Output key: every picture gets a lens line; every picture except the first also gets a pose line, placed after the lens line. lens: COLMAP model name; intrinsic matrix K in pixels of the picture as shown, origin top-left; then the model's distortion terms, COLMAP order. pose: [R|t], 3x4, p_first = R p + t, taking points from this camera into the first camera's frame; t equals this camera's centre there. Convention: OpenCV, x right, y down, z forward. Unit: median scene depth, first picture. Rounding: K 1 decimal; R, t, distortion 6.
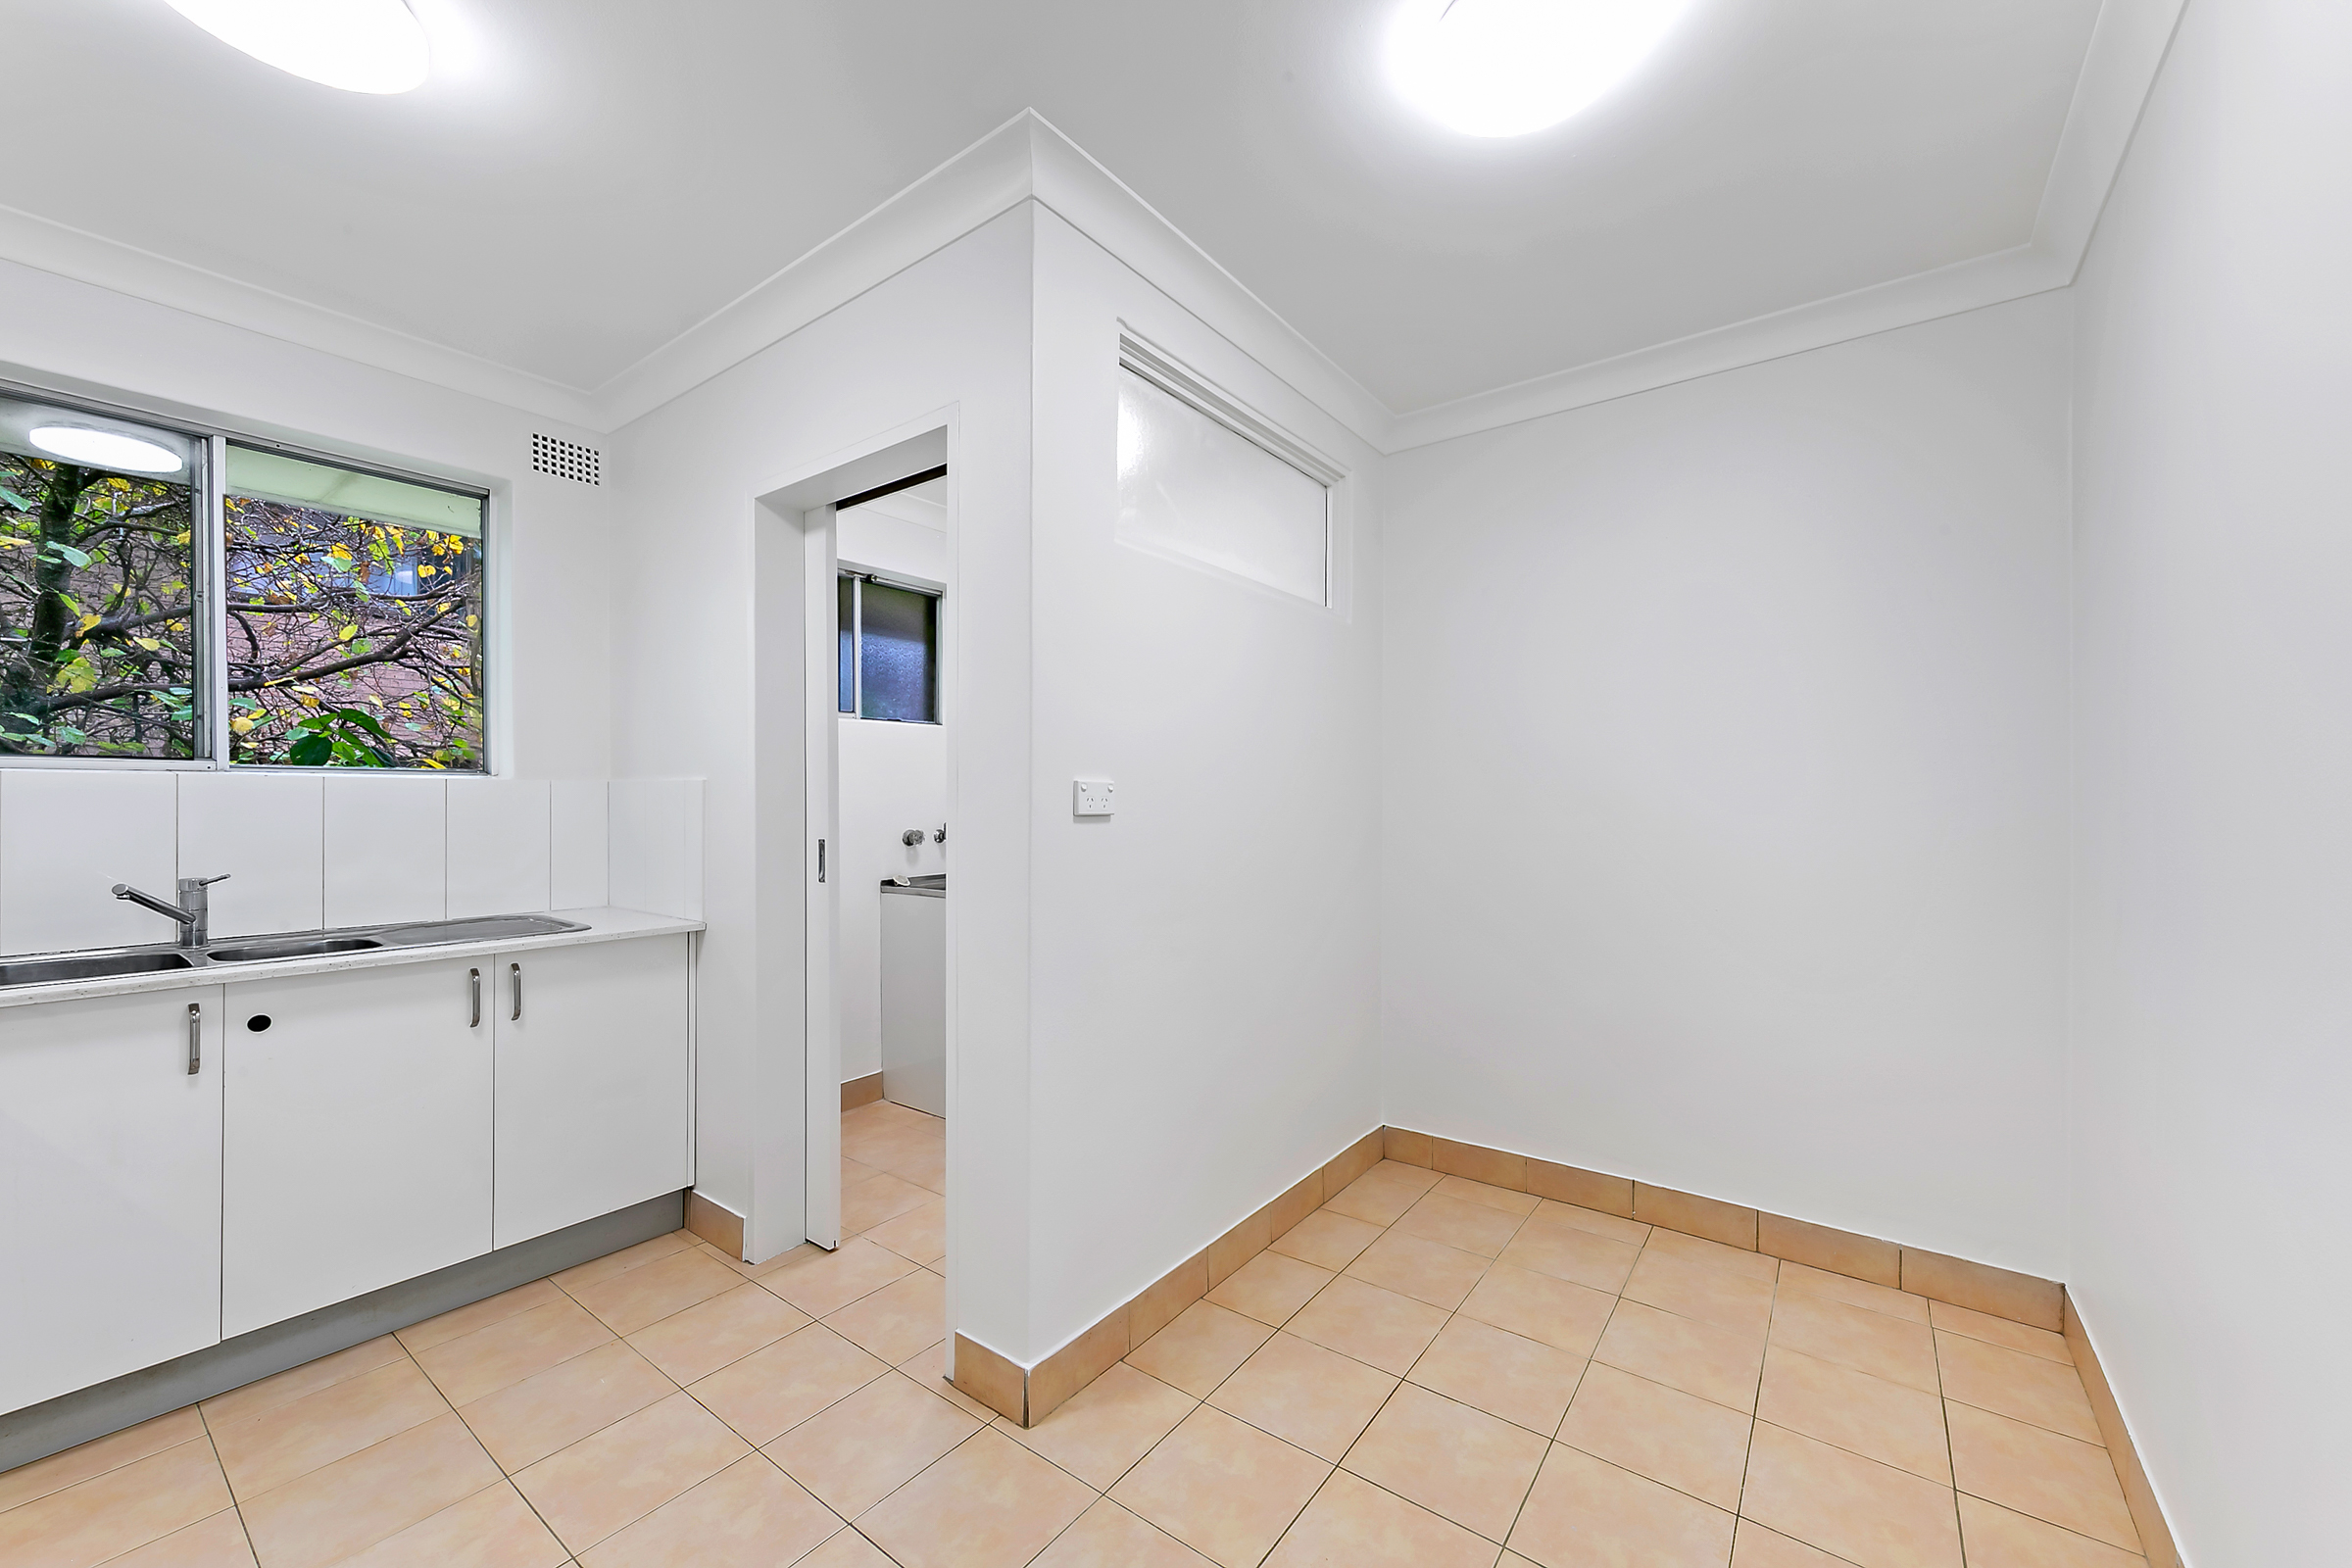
lens RADIAL K [[921.1, 0, 1176.0], [0, 921.1, 784.0], [0, 0, 1]] dist [-0.022031, -0.000033]
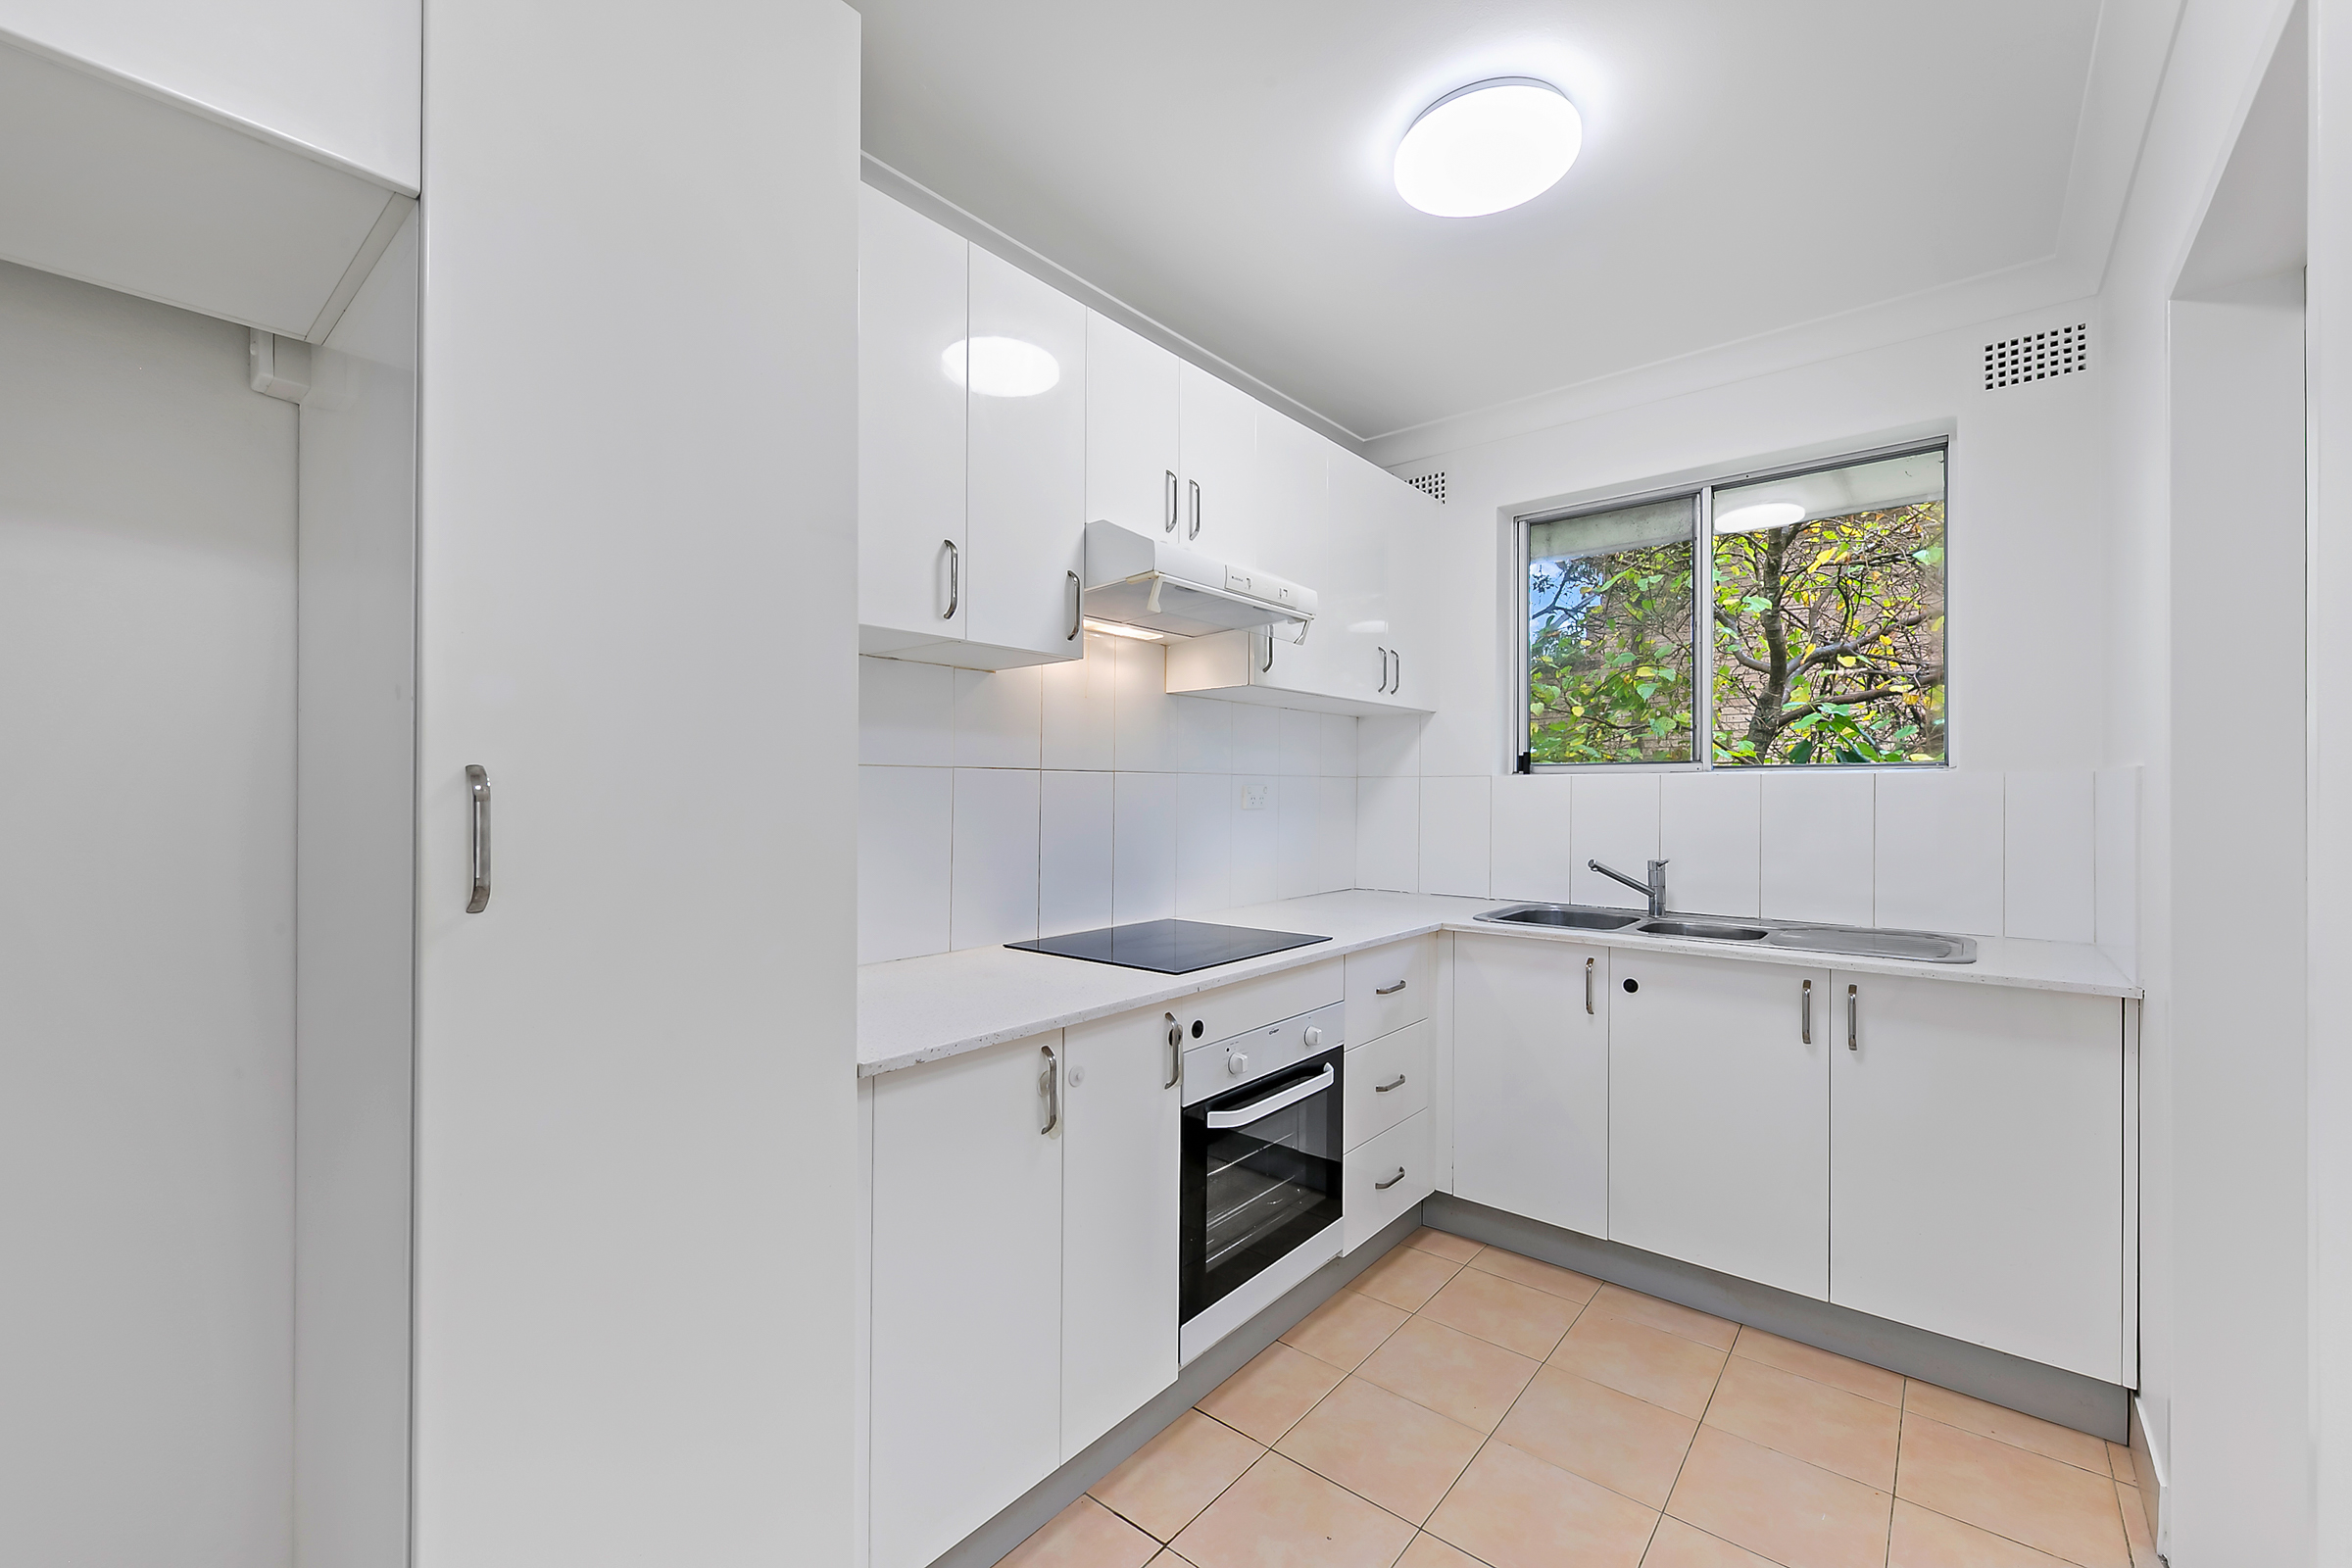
lens RADIAL K [[937.1, 0, 1176.0], [0, 937.1, 784.0], [0, 0, 1]] dist [0.017453, 0.000067]
pose [[-0.044862, -0.011766, -0.998924, 0.213465], [0.015019, 0.999810, -0.012451, 0.005819], [0.998880, -0.015561, -0.044677, 0.392533]]
